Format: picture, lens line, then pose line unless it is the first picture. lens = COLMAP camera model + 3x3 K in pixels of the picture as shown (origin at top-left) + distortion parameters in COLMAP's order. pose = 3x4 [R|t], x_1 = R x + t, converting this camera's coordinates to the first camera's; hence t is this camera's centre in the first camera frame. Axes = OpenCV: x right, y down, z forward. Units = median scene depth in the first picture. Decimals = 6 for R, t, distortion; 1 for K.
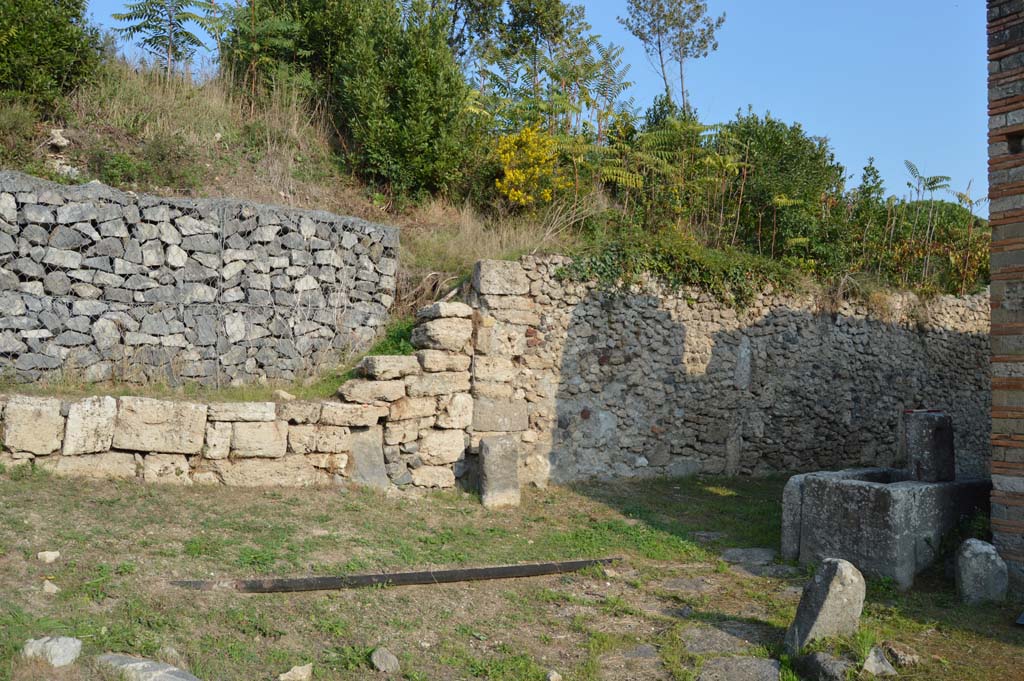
lens RADIAL K [[811.9, 0, 512.0], [0, 811.9, 339.8], [0, 0, 1]] dist [-0.088606, 0.028132]
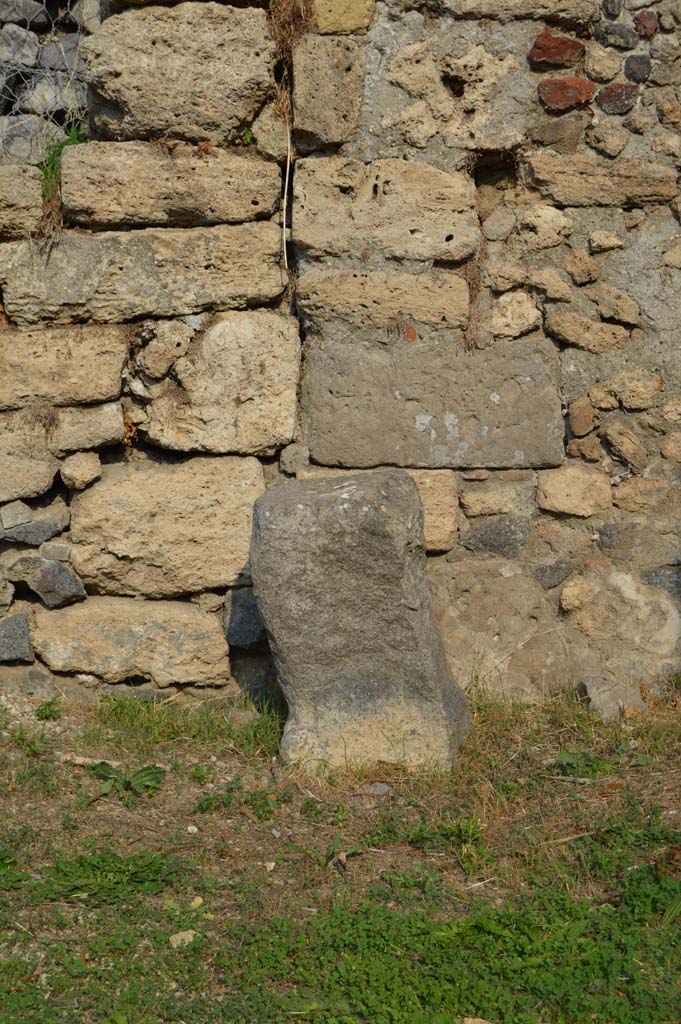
lens RADIAL K [[1767.9, 0, 340.3], [0, 1767.9, 513.5], [0, 0, 1]] dist [-0.030214, 0.000000]
pose [[0.862584, -0.011024, -0.505793, 0.236670], [0.037289, 0.998429, 0.041830, 0.105954], [0.504537, -0.054943, 0.861640, 0.541880]]
